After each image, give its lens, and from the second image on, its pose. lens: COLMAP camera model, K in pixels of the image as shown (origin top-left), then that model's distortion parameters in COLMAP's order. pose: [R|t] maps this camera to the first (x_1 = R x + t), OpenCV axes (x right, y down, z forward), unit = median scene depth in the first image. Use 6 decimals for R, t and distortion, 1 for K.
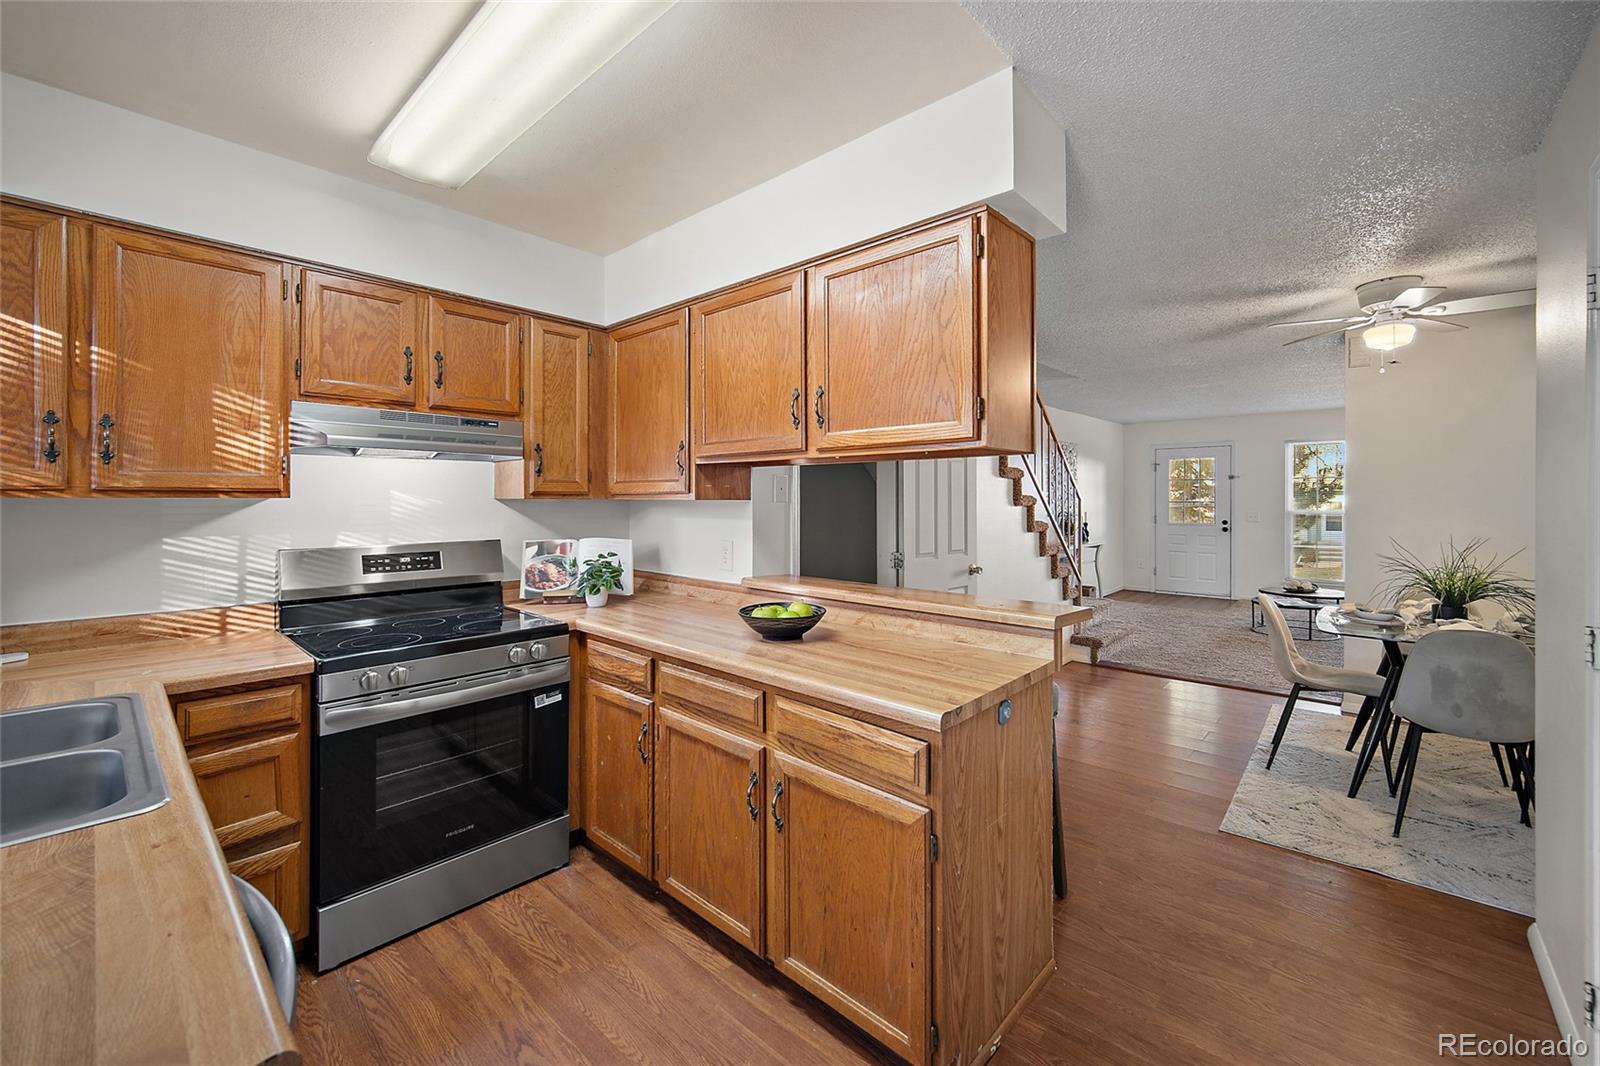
lens RADIAL K [[655.0, 0, 801.5], [0, 655.0, 501.0], [0, 0, 1]] dist [0.002075, -0.000125]
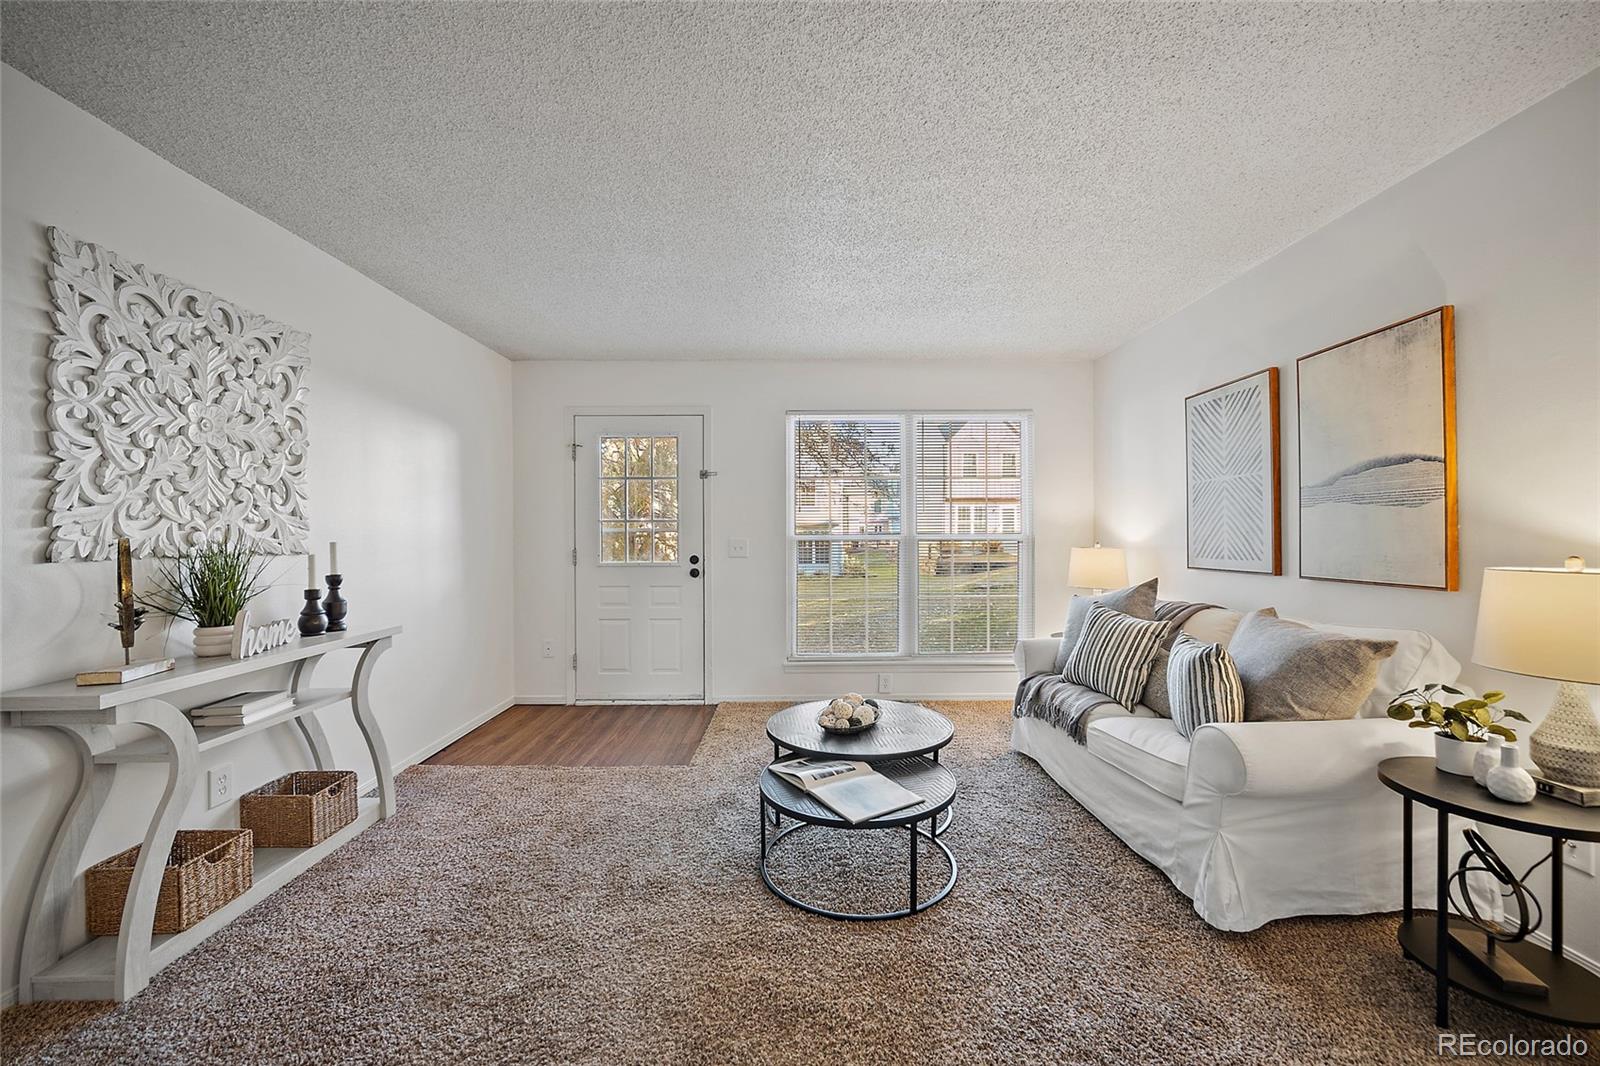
lens RADIAL K [[655.0, 0, 800.6], [0, 655.0, 531.2], [0, 0, 1]] dist [0.002075, -0.000125]
pose [[0.737152, -0.001386, 0.675725, 0.357738], [0.006494, 0.999966, -0.005033, 0.013311], [-0.675695, 0.008098, 0.737136, 0.560807]]
